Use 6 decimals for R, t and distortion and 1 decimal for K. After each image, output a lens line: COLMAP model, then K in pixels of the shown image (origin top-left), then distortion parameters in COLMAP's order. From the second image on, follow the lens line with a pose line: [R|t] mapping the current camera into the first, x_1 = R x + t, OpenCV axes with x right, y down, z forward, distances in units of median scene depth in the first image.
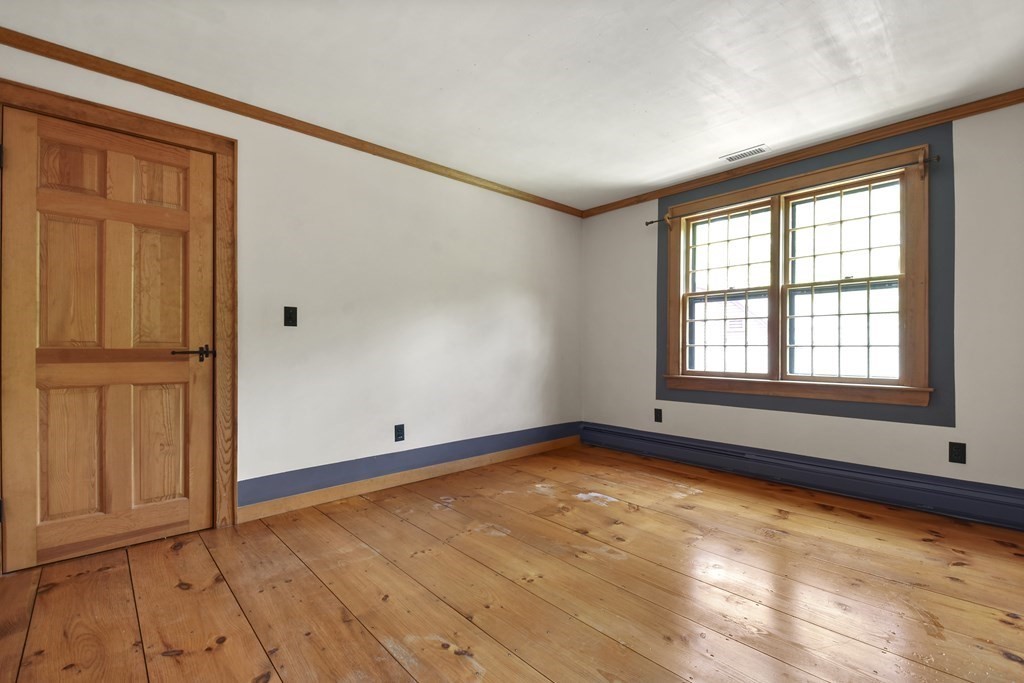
lens RADIAL K [[450.5, 0, 516.4], [0, 450.5, 347.0], [0, 0, 1]] dist [0.027373, -0.019608]
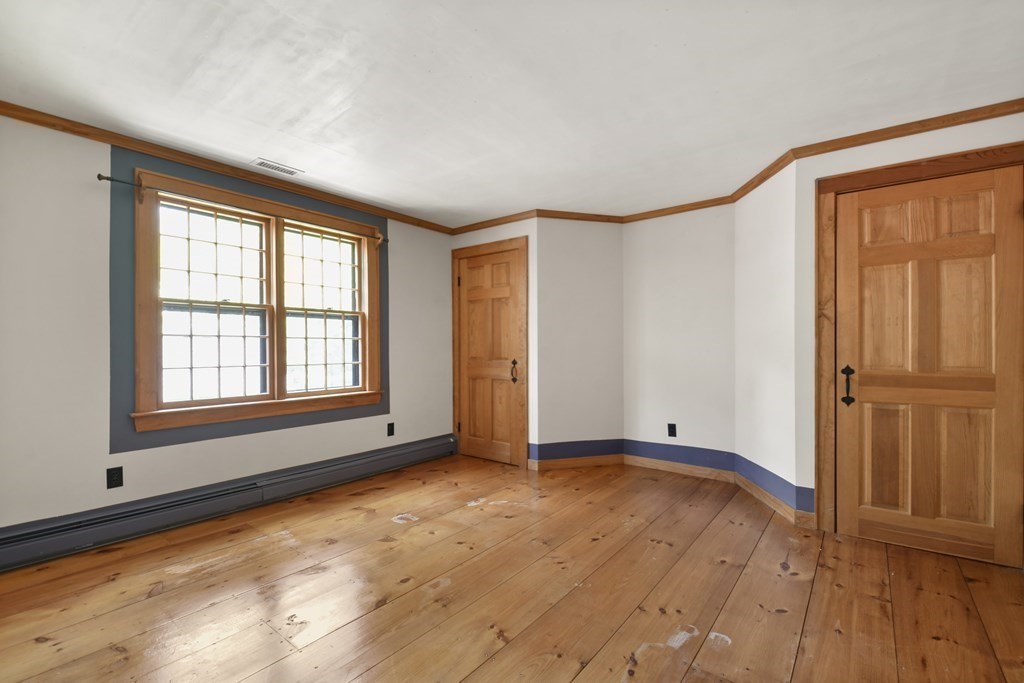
lens RADIAL K [[450.5, 0, 516.4], [0, 450.5, 347.0], [0, 0, 1]] dist [0.027373, -0.019608]
pose [[-0.167348, 0.001733, 0.985896, -0.516435], [0.003736, 0.999992, -0.001123, -0.040855], [-0.985891, 0.003496, -0.167353, 0.647549]]
